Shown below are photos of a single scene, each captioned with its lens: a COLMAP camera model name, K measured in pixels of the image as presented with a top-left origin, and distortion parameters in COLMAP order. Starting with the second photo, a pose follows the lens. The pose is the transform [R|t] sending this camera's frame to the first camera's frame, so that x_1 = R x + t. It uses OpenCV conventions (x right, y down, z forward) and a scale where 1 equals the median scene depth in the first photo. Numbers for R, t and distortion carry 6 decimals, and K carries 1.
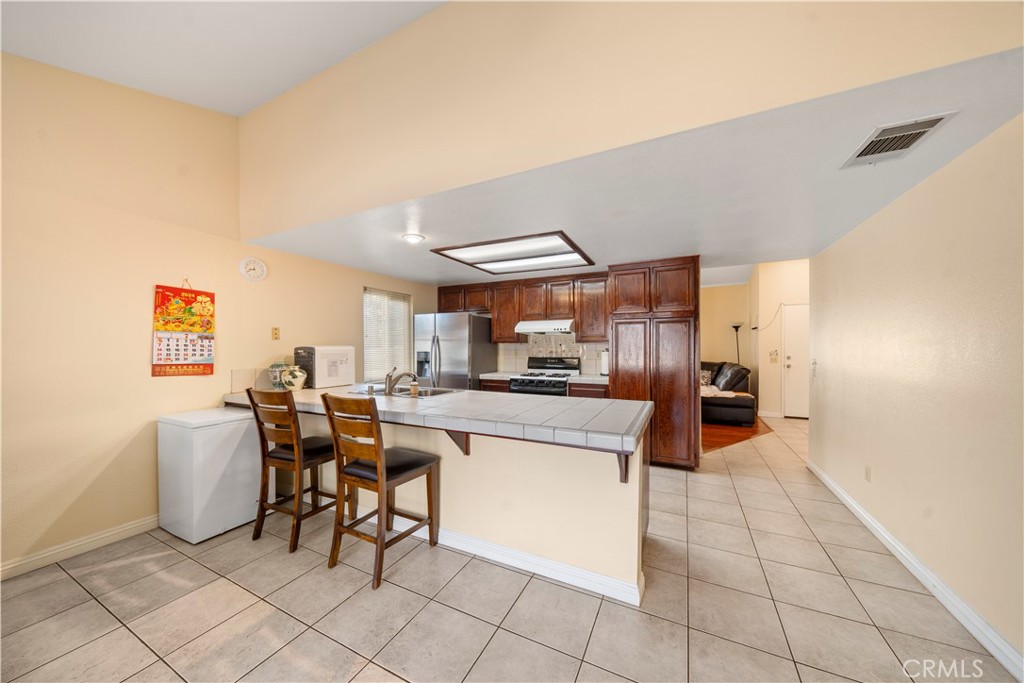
lens RADIAL K [[351.0, 0, 507.6], [0, 351.0, 344.7], [0, 0, 1]] dist [-0.005373, -0.000294]
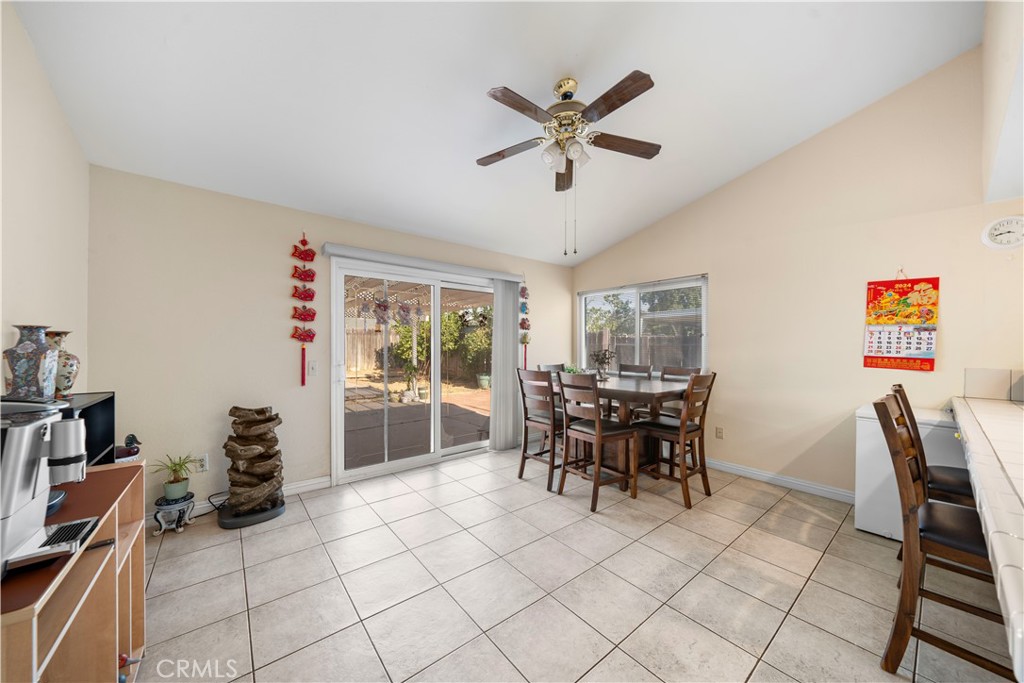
lens RADIAL K [[351.0, 0, 511.4], [0, 351.0, 347.3], [0, 0, 1]] dist [-0.005373, -0.000294]
pose [[-0.391249, 0.005059, -0.920271, 0.373889], [-0.001990, 0.999978, 0.006344, 0.022143], [0.920283, 0.004313, -0.391230, 0.369731]]
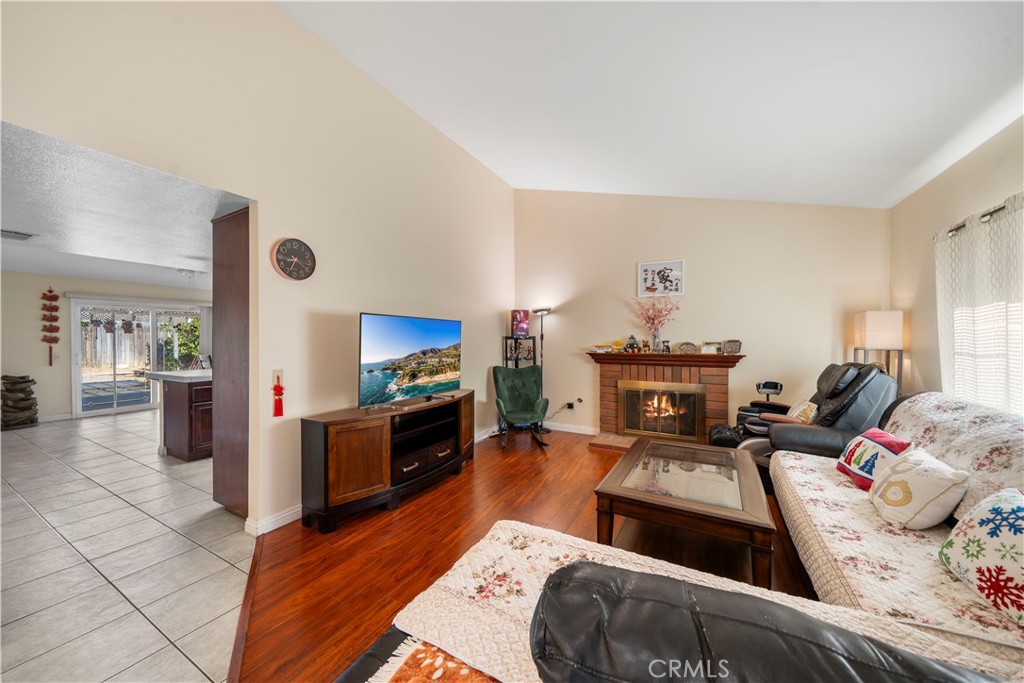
lens RADIAL K [[351.0, 0, 512.7], [0, 351.0, 341.1], [0, 0, 1]] dist [-0.005373, -0.000294]
pose [[-0.010613, 0.008010, -0.999912, 1.627634], [0.005476, 0.999953, 0.007952, 0.000574], [0.999929, -0.005391, -0.010656, 2.072839]]
